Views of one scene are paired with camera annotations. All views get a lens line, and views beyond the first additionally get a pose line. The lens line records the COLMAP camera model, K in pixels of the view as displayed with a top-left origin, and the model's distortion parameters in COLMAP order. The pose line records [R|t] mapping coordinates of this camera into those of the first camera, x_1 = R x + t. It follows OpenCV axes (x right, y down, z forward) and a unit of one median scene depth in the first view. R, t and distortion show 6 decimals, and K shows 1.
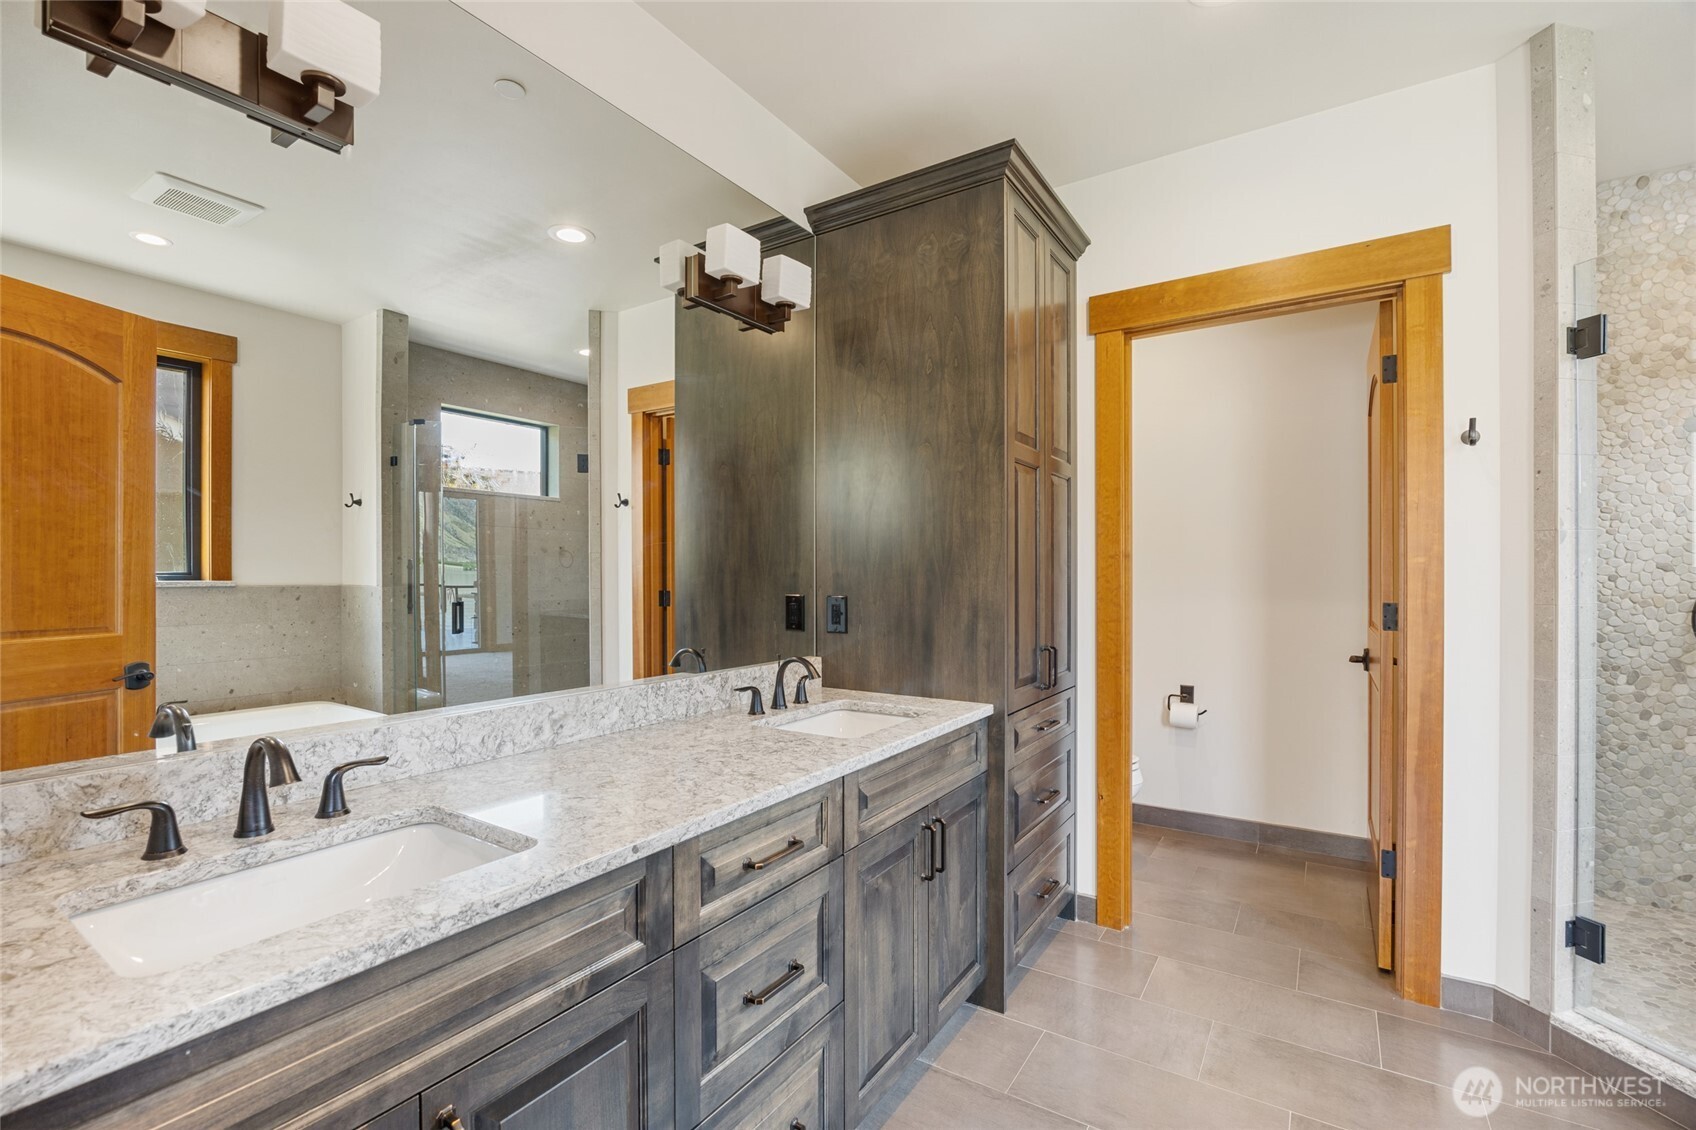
lens RADIAL K [[730.3, 0, 854.3], [0, 730.3, 573.6], [0, 0, 1]] dist [-0.016802, 0.000412]
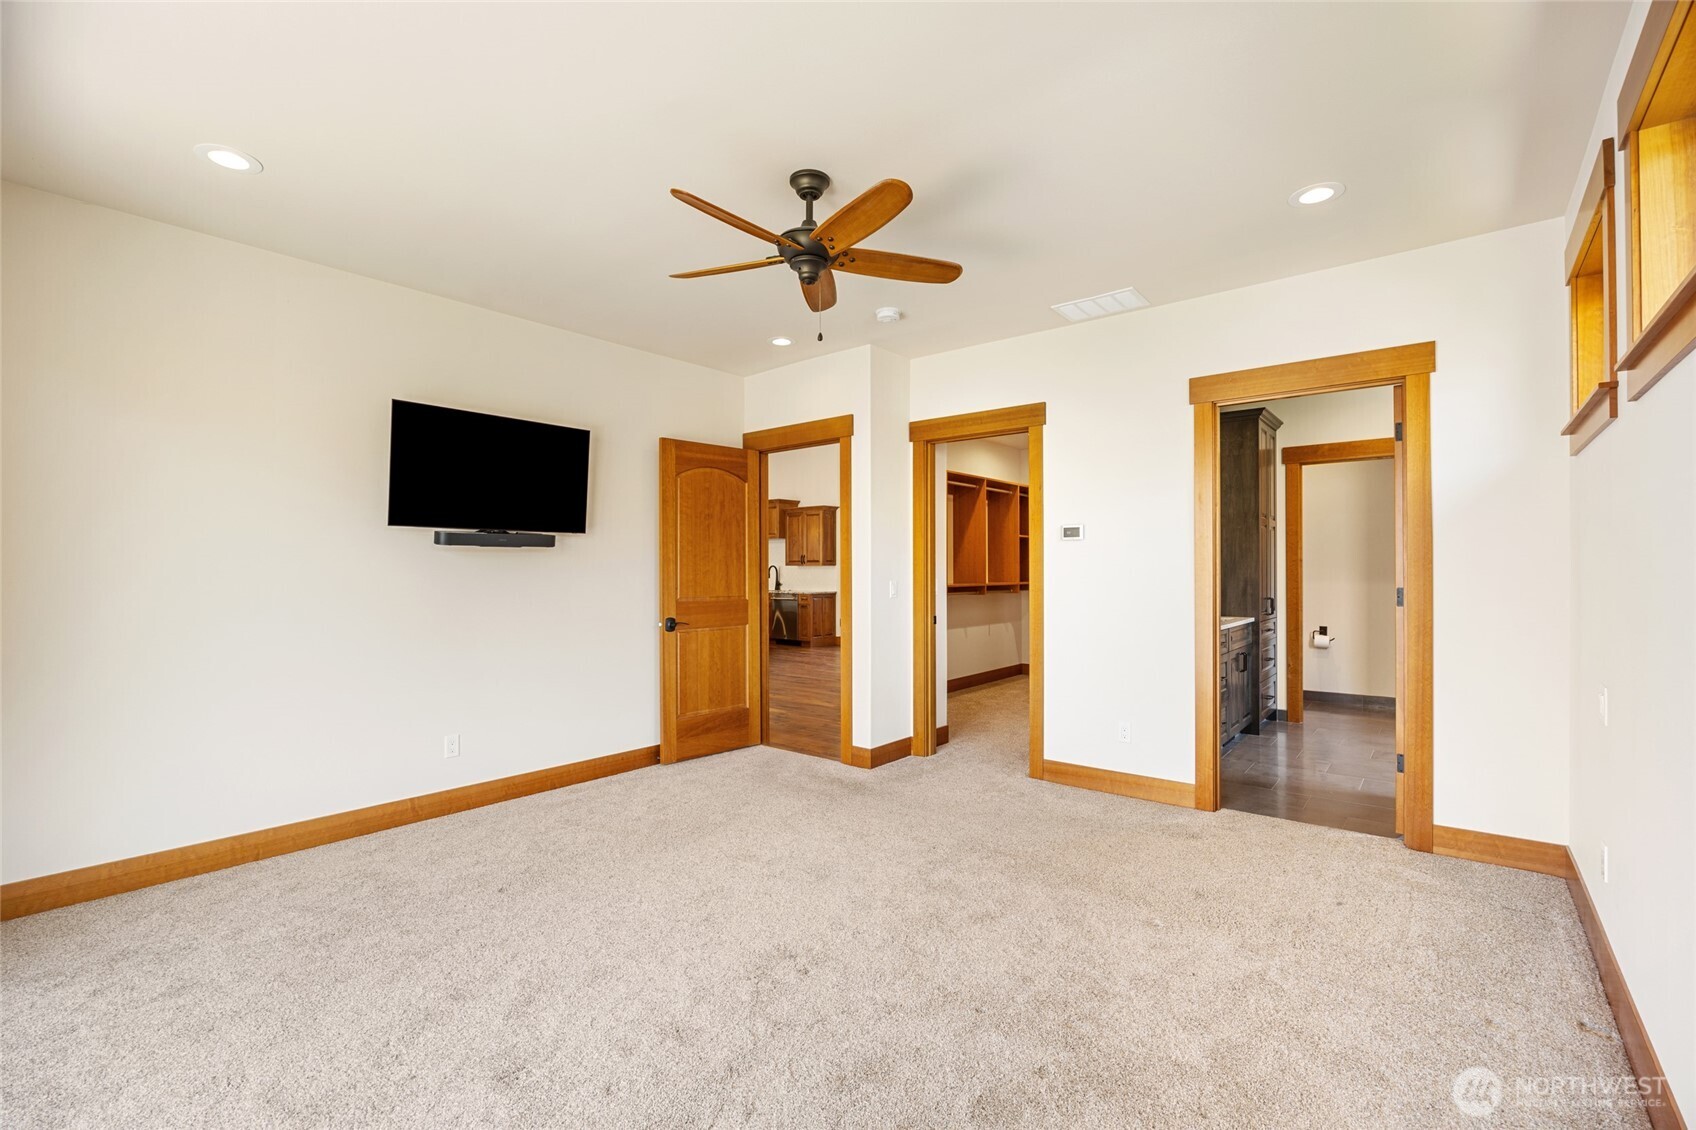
lens RADIAL K [[730.3, 0, 839.6], [0, 730.3, 563.4], [0, 0, 1]] dist [-0.016802, 0.000412]
pose [[0.992631, 0.001113, -0.121171, -0.714079], [-0.002225, 0.999957, -0.009044, 0.007531], [0.121156, 0.009247, 0.992590, -1.304737]]
